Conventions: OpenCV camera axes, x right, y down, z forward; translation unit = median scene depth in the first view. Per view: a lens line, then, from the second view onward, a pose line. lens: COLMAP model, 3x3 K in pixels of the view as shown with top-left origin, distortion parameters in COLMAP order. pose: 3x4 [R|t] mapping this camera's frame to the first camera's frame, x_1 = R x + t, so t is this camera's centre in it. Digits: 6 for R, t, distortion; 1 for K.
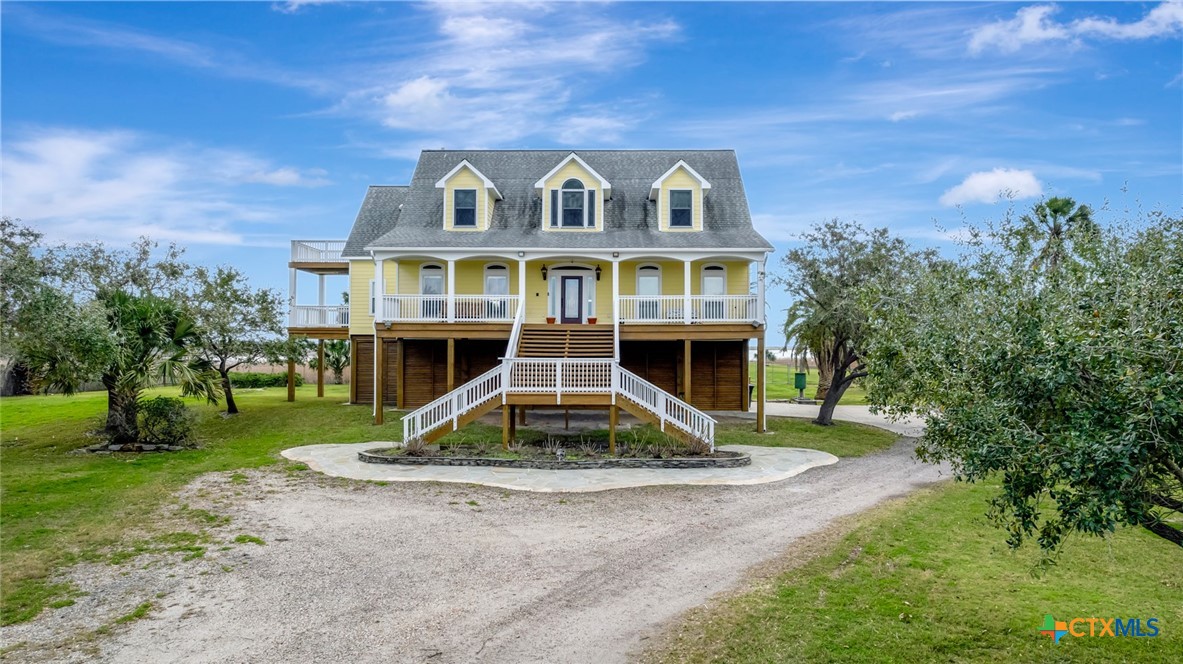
lens RADIAL K [[760.1, 0, 591.5], [0, 760.1, 332.0], [0, 0, 1]] dist [0.000631, -0.121646]
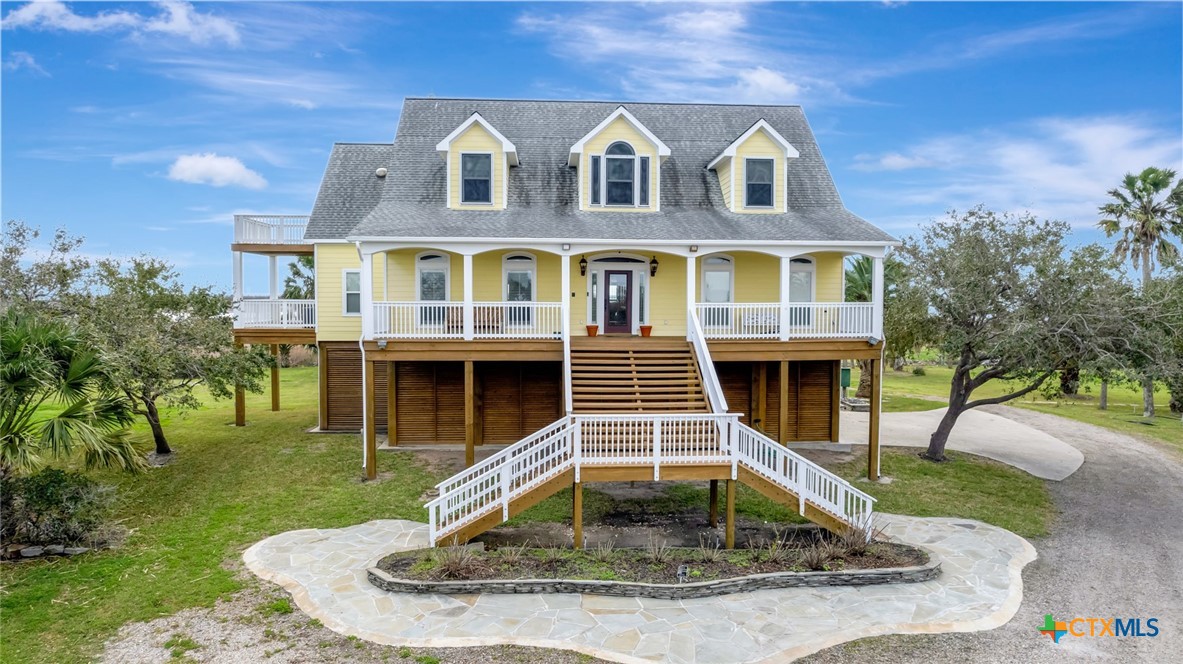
lens RADIAL K [[760.3, 0, 591.5], [0, 760.3, 332.0], [0, 0, 1]] dist [-0.029748, -0.000617]
pose [[0.996767, -0.003534, 0.080266, -0.114993], [-0.001701, 0.997880, 0.065054, -0.061820], [-0.080325, -0.064981, 0.994648, 0.240461]]
